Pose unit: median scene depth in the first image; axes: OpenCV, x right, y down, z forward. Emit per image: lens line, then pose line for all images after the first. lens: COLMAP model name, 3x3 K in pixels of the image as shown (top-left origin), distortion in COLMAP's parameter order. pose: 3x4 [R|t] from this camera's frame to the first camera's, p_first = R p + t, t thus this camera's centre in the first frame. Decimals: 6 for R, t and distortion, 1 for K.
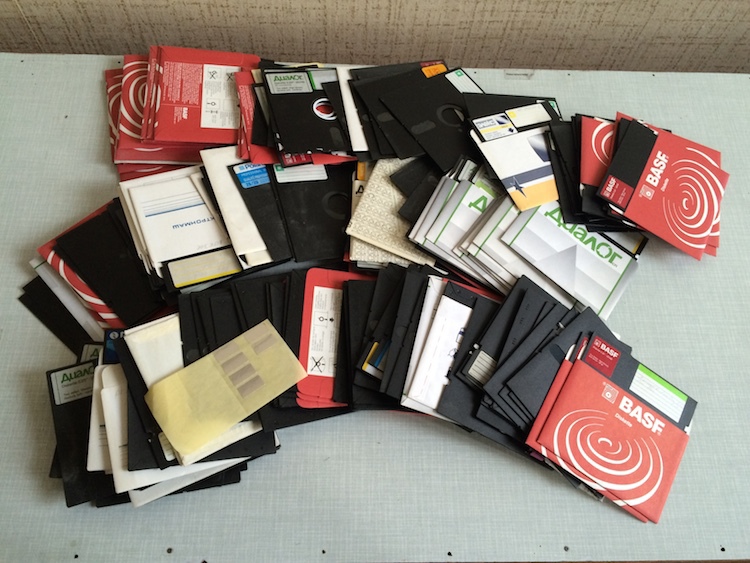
lens RADIAL K [[644.9, 0, 375.0], [0, 644.9, 281.5], [0, 0, 1]] dist [0.083437, -0.111813]
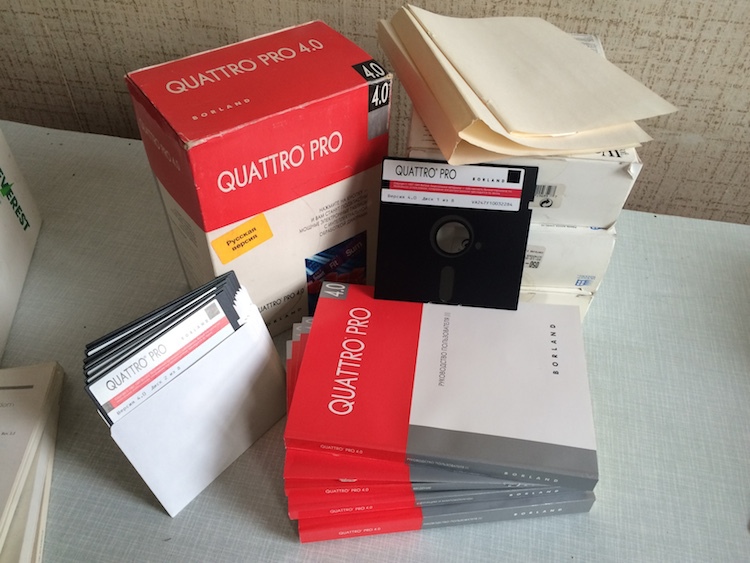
lens RADIAL K [[644.9, 0, 375.0], [0, 644.9, 281.5], [0, 0, 1]] dist [0.083437, -0.111813]
pose [[0.976463, 0.128086, -0.173535, 0.208551], [-0.179323, 0.929185, -0.323201, 0.143184], [0.119849, 0.346713, 0.930283, 0.118719]]
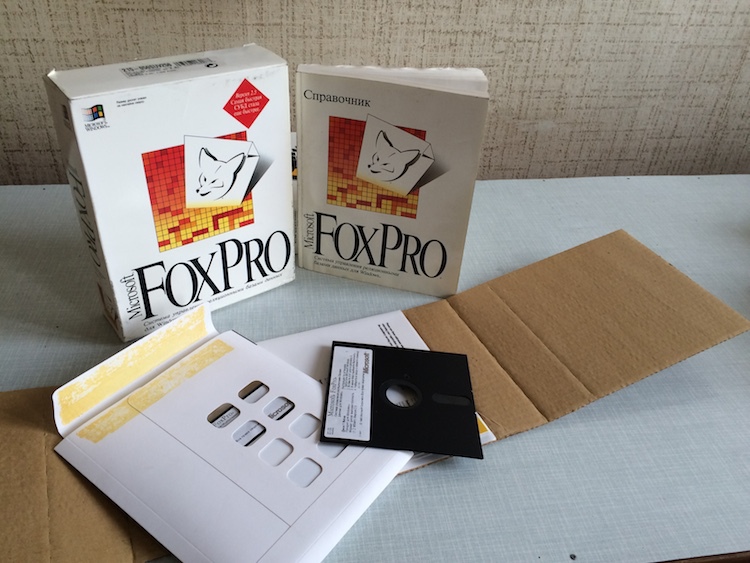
lens RADIAL K [[644.9, 0, 375.0], [0, 644.9, 281.5], [0, 0, 1]] dist [0.083437, -0.111813]
pose [[0.991092, -0.076563, 0.108968, 0.003628], [0.120562, 0.863394, -0.489913, 0.344641], [-0.056573, 0.498687, 0.864934, 0.138865]]
